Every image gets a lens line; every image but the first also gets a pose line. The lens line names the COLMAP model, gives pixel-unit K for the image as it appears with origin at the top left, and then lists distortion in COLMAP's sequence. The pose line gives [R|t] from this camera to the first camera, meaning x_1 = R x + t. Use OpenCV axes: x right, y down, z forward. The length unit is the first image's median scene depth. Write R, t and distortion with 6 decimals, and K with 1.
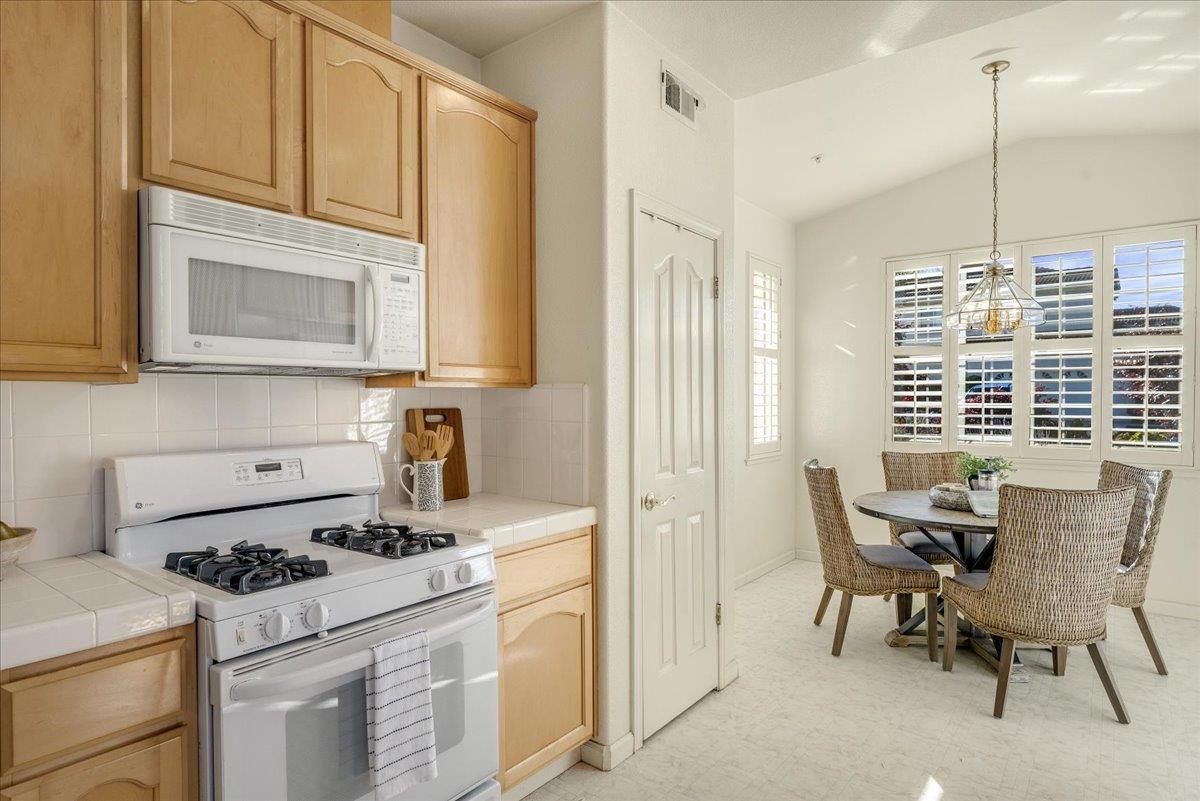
lens RADIAL K [[655.8, 0, 598.0], [0, 655.8, 405.0], [0, 0, 1]] dist [0.002310, 0.001721]
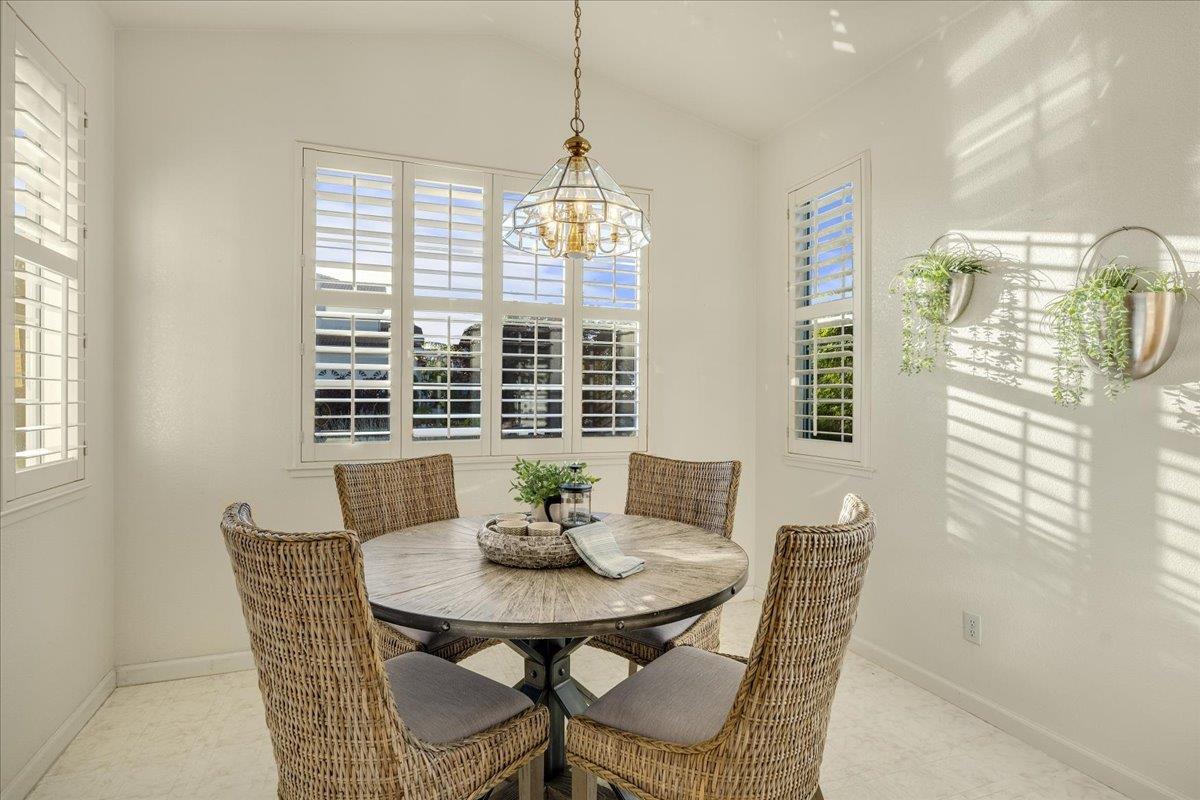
lens RADIAL K [[614.9, 0, 600.0], [0, 614.9, 400.0], [0, 0, 1]] dist [0.001311, 0.000418]
pose [[0.508085, -0.002655, 0.861303, 0.102334], [0.003704, 0.999993, 0.000897, 0.016947], [-0.861299, 0.002734, 0.508092, 0.547839]]
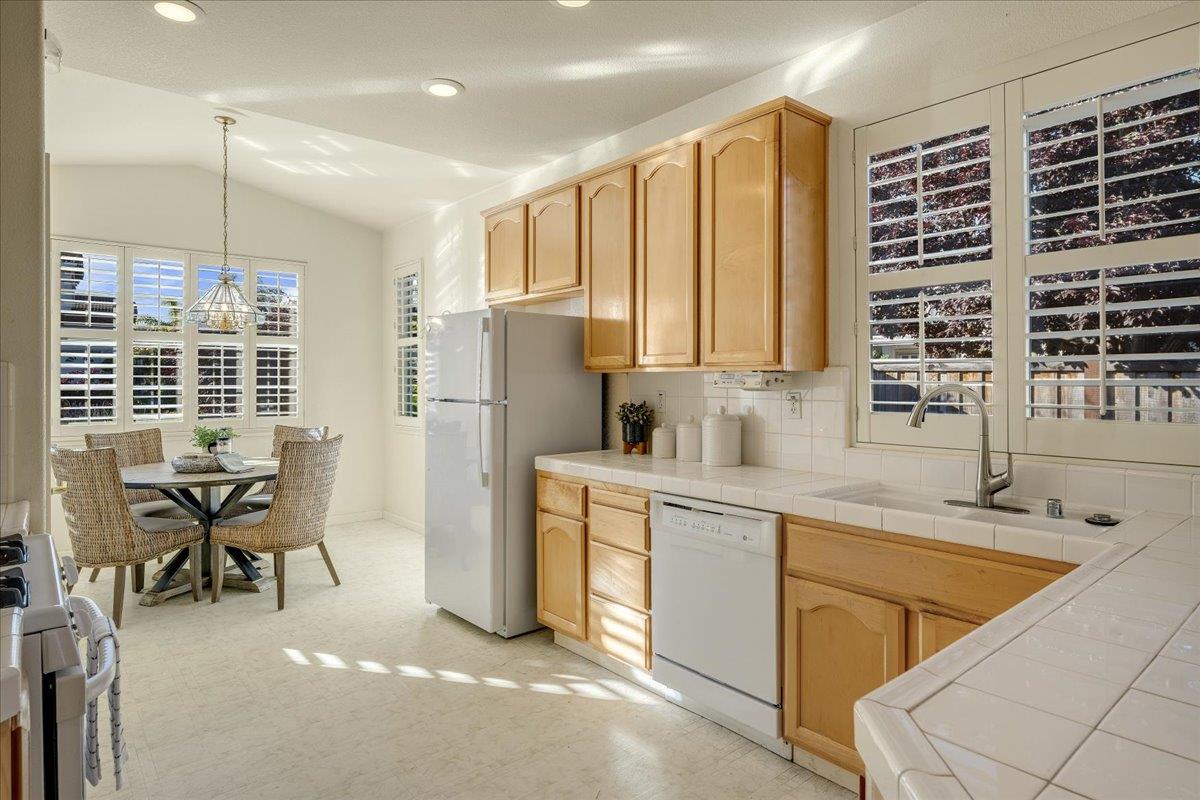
lens RADIAL K [[665.4, 0, 598.4], [0, 665.4, 379.7], [0, 0, 1]] dist [0.000699, 0.000318]
pose [[0.201896, 0.001986, 0.979405, -0.399949], [0.012103, 0.999917, -0.004522, 0.001982], [-0.979332, 0.012767, 0.201855, 0.030799]]
